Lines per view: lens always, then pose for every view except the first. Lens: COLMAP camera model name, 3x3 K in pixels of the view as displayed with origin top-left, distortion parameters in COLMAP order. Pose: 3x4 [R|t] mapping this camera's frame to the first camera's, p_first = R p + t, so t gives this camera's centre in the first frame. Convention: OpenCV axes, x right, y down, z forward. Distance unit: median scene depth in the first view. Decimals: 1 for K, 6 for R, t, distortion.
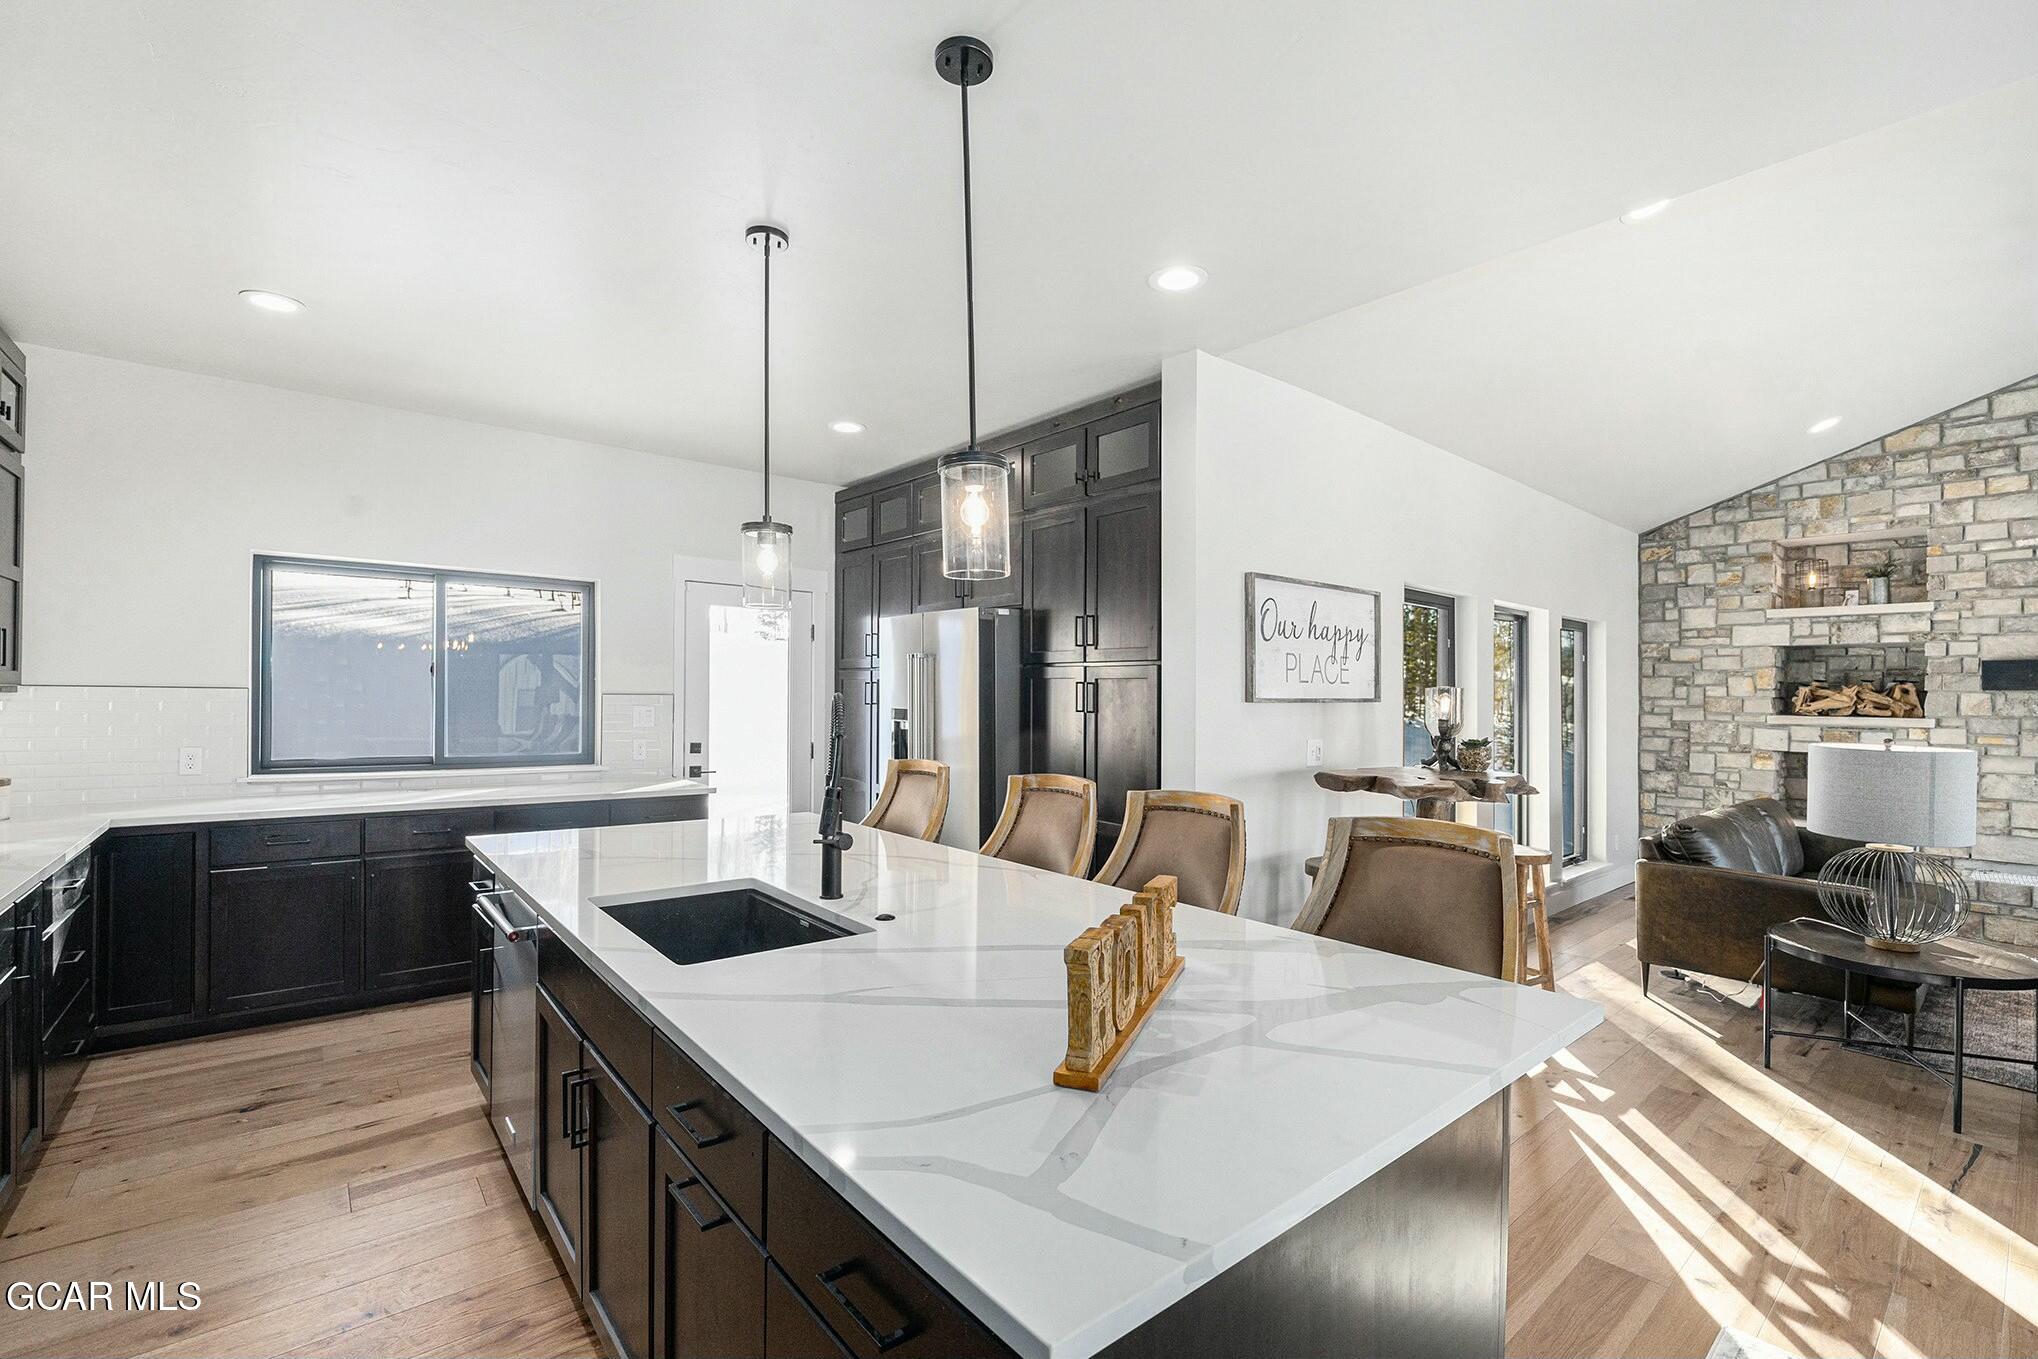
lens RADIAL K [[847.5, 0, 1021.4], [0, 847.5, 687.2], [0, 0, 1]] dist [-0.012892, 0.000628]
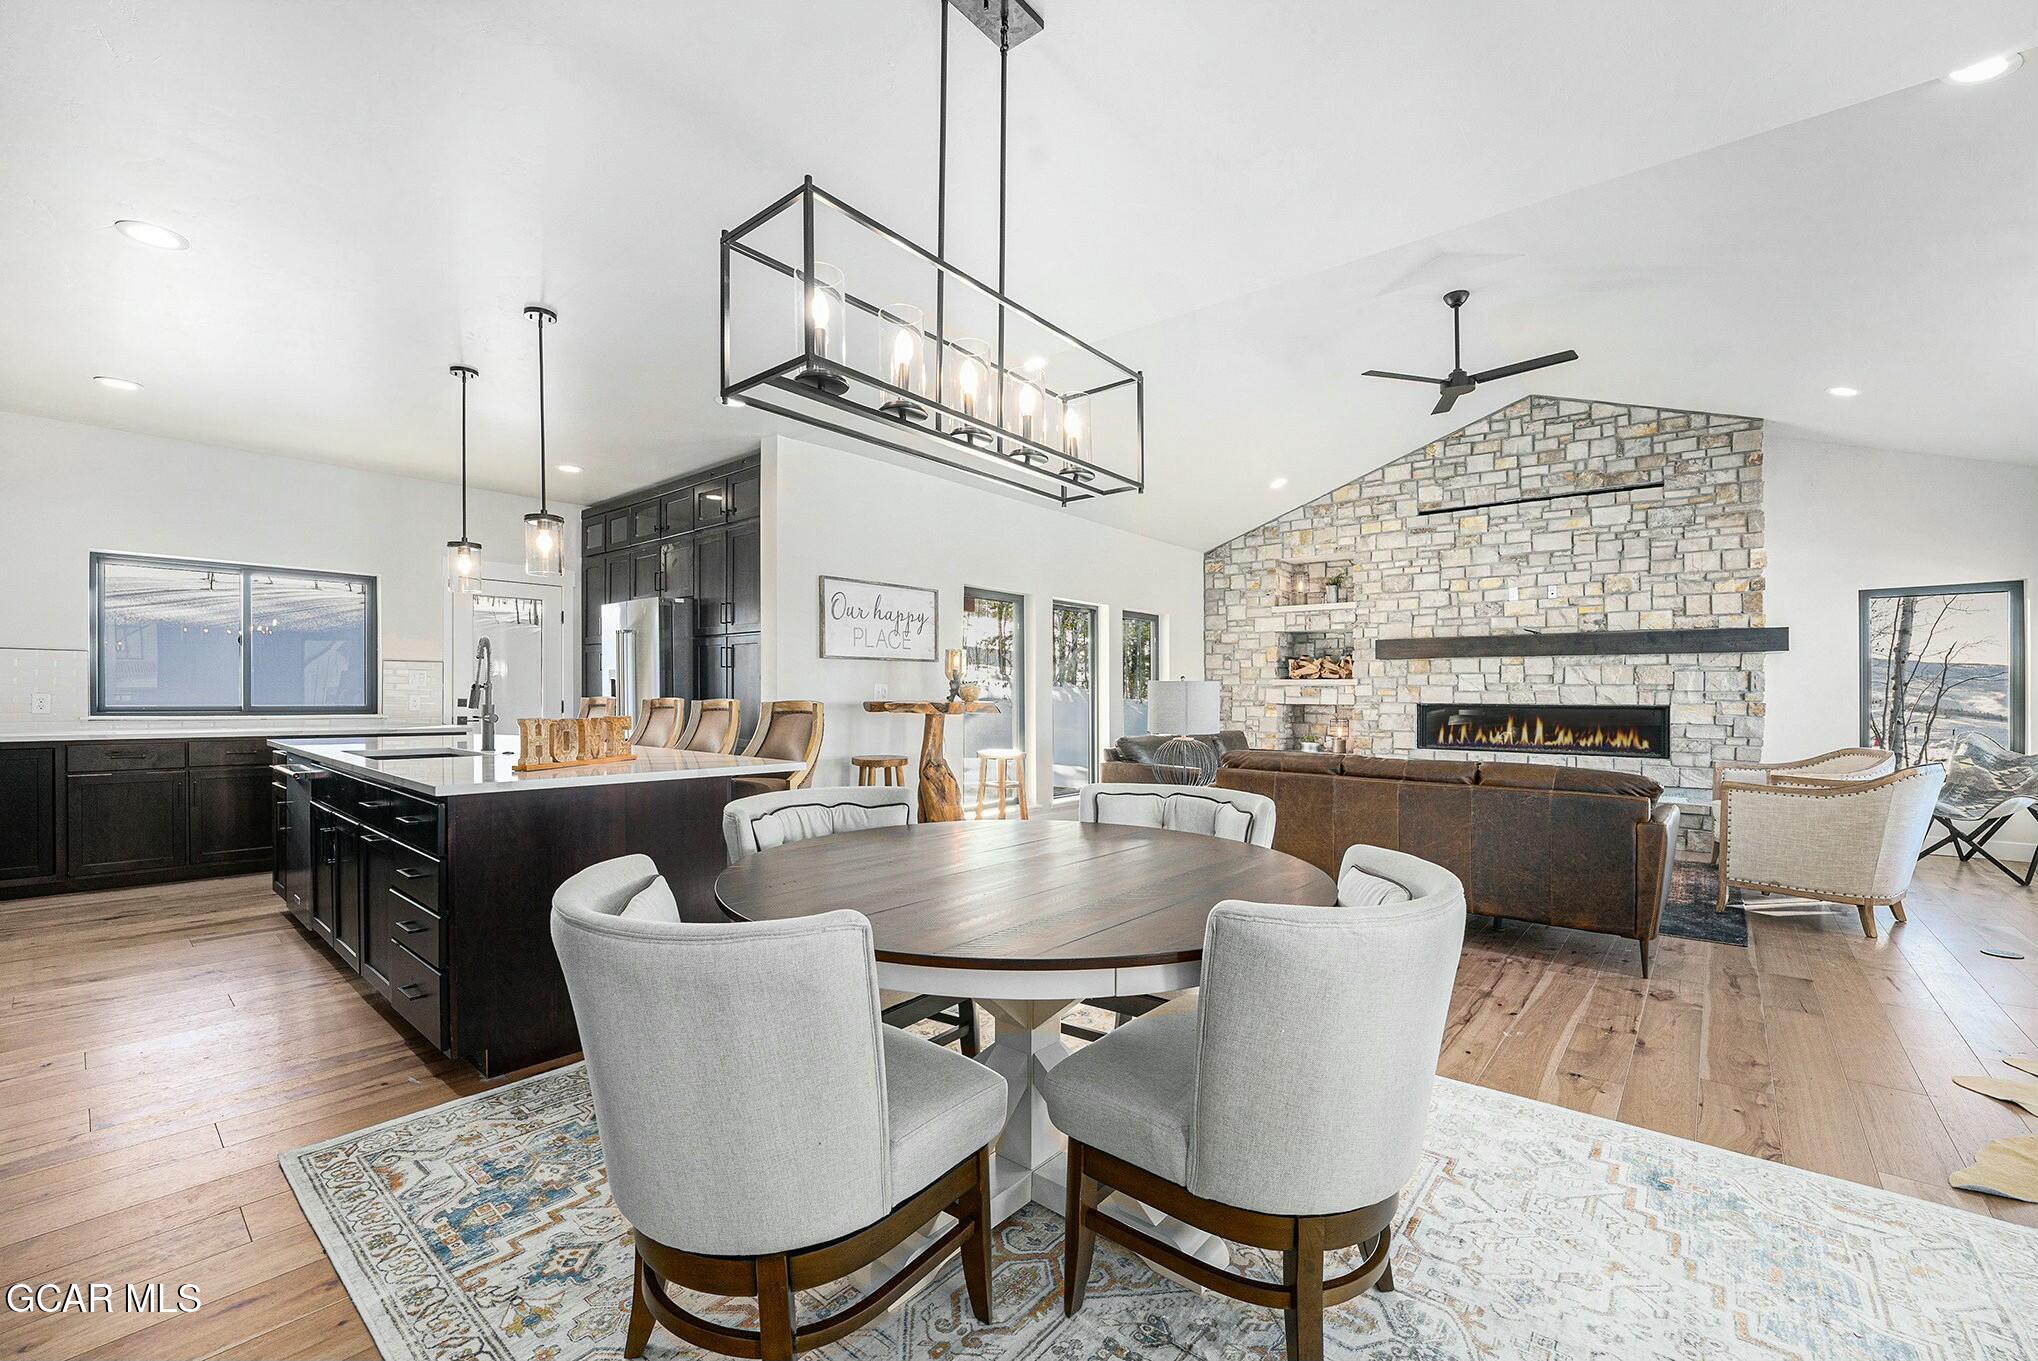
lens RADIAL K [[781.5, 0, 975.9], [0, 781.5, 679.4], [0, 0, 1]] dist [-0.018298, 0.000221]
pose [[0.987769, -0.005228, 0.155837, 0.182609], [0.005463, 0.999984, -0.001078, 0.033914], [-0.155829, 0.001916, 0.987782, -0.267993]]
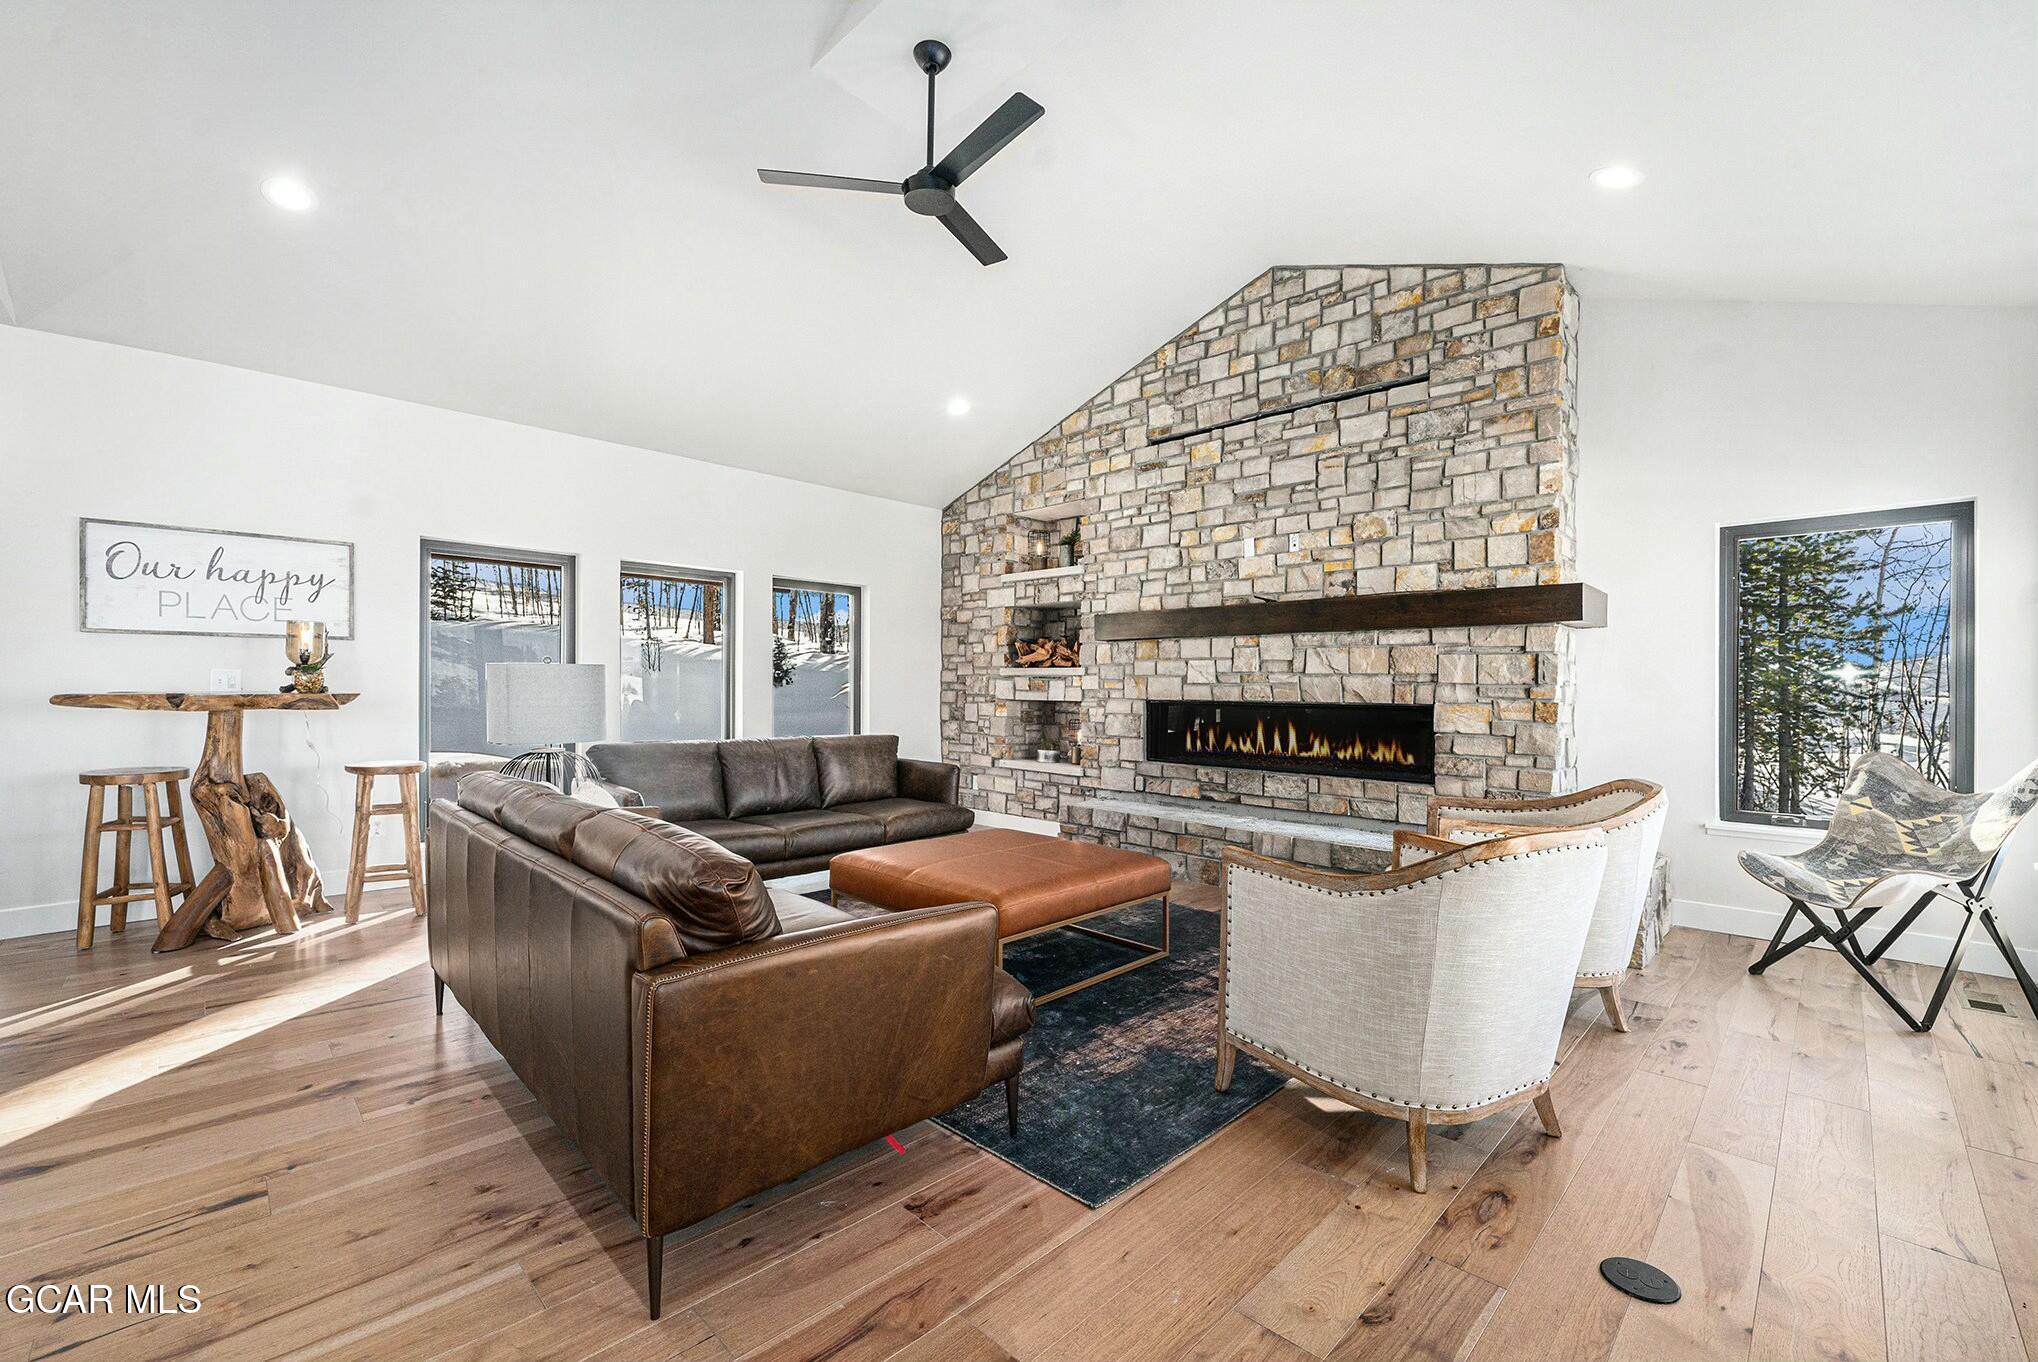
lens RADIAL K [[796.9, 0, 930.7], [0, 796.9, 678.9], [0, 0, 1]] dist [-0.020909, -0.000447]
pose [[0.997475, -0.002458, 0.070978, 0.763255], [0.002052, 0.999981, 0.005791, 0.044190], [-0.070991, -0.005631, 0.997461, -0.069805]]
